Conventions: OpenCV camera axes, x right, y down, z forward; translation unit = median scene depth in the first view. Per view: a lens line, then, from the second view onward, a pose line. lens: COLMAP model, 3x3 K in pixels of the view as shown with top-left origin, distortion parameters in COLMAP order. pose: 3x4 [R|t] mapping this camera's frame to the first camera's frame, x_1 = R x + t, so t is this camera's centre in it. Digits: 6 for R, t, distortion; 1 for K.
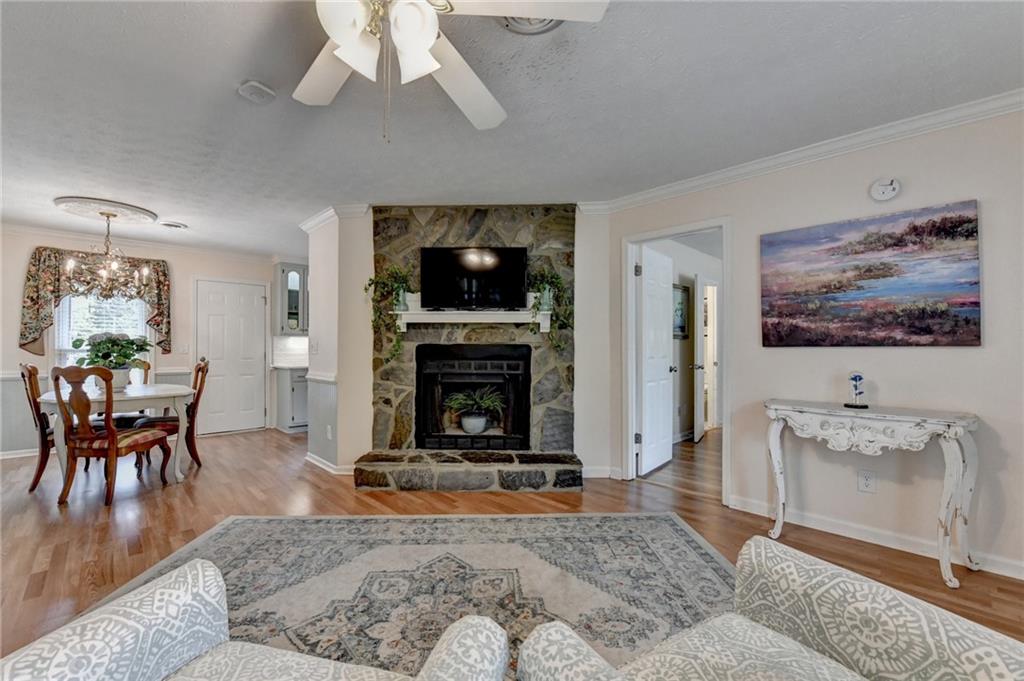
lens RADIAL K [[423.9, 0, 500.3], [0, 423.9, 342.6], [0, 0, 1]] dist [-0.018370, -0.000607]
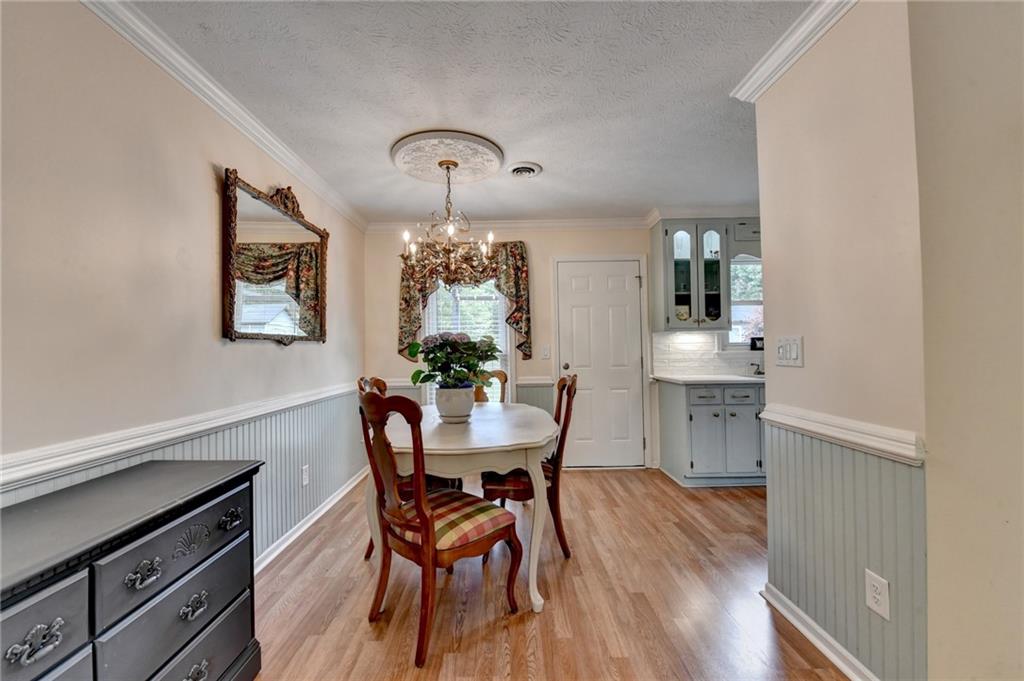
lens RADIAL K [[411.0, 0, 504.1], [0, 411.0, 341.1], [0, 0, 1]] dist [-0.016193, -0.000698]
pose [[0.725489, -0.024709, -0.687791, -0.417821], [0.023603, 0.999661, -0.011016, -0.000714], [0.687829, -0.008242, 0.725826, 0.577486]]
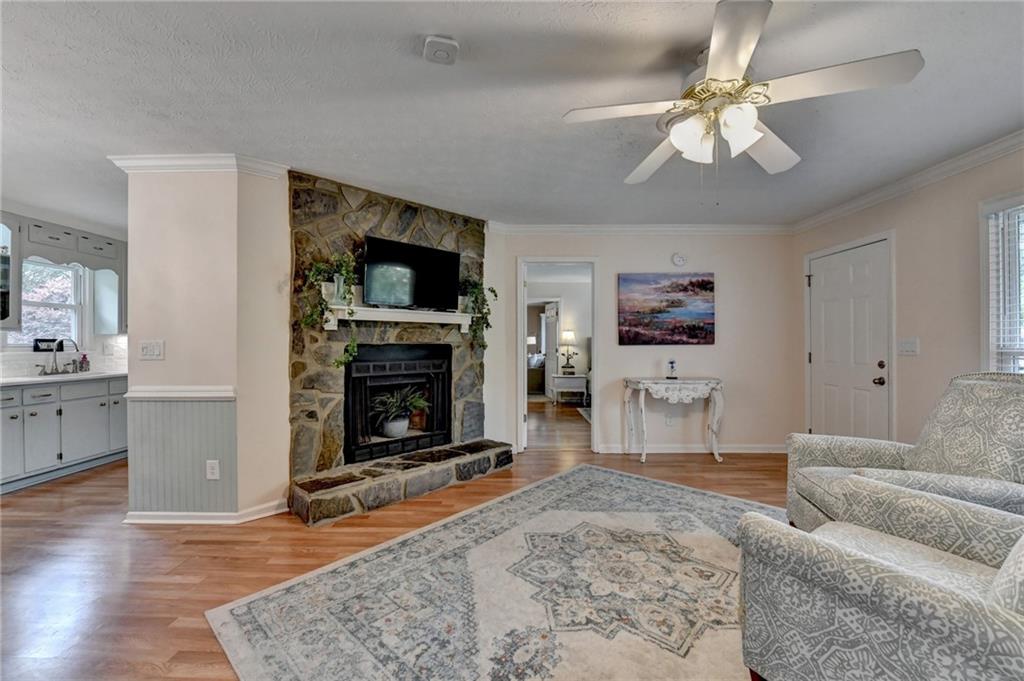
lens RADIAL K [[414.8, 0, 512.0], [0, 414.8, 340.5], [0, 0, 1]] dist [-0.015632, -0.000538]
pose [[0.691450, 0.000567, 0.722424, -0.587623], [-0.002321, 0.999996, 0.001437, -0.006454], [-0.722420, -0.002670, 0.691449, 0.172721]]
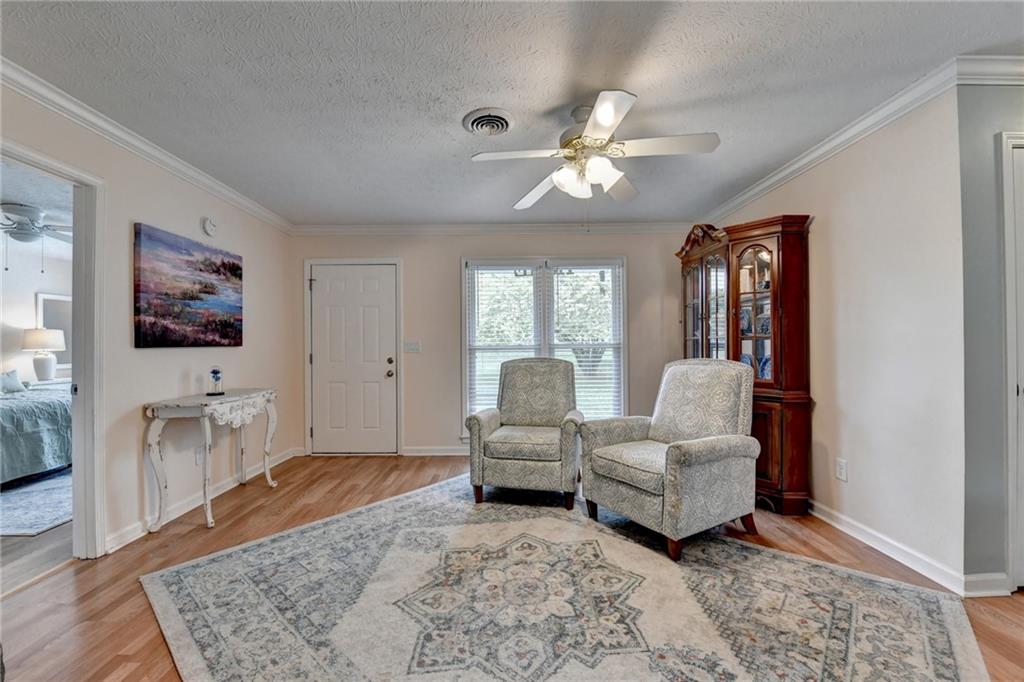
lens RADIAL K [[417.9, 0, 499.7], [0, 417.9, 342.2], [0, 0, 1]] dist [-0.016221, -0.000270]
pose [[-0.726999, 0.008906, 0.686580, -0.410392], [0.003007, 0.999948, -0.009787, 0.006652], [-0.686631, -0.005050, -0.726988, 0.854813]]
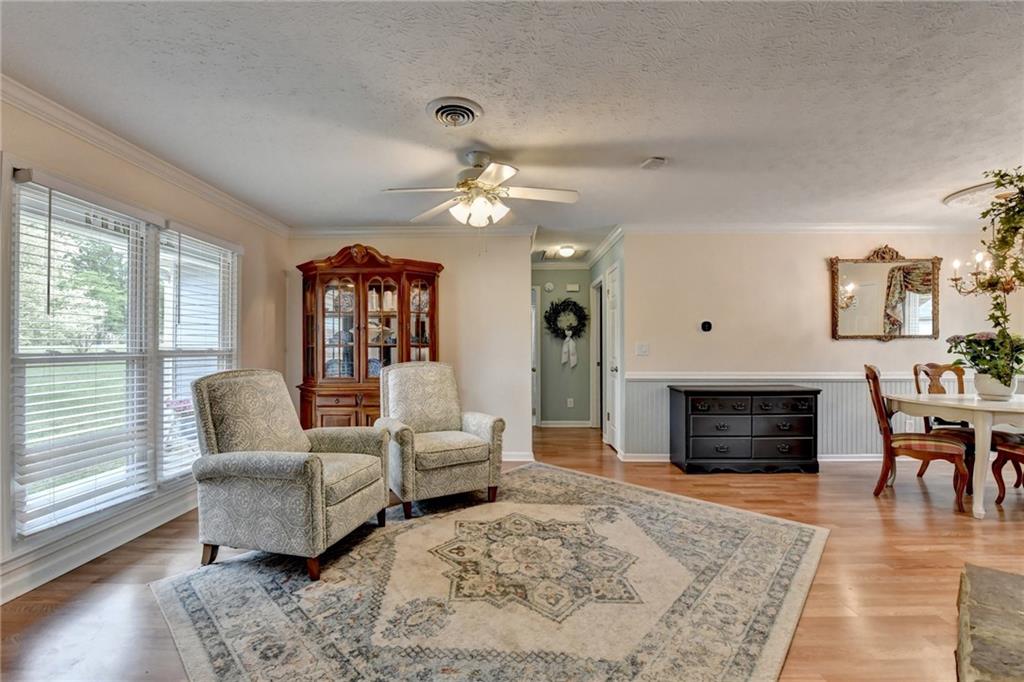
lens RADIAL K [[422.9, 0, 505.5], [0, 422.9, 343.7], [0, 0, 1]] dist [-0.011492, -0.000214]
pose [[-0.697488, -0.005945, -0.716572, 0.405166], [0.008584, 0.999825, -0.016650, 0.006515], [0.716545, -0.017764, -0.697314, 0.872202]]
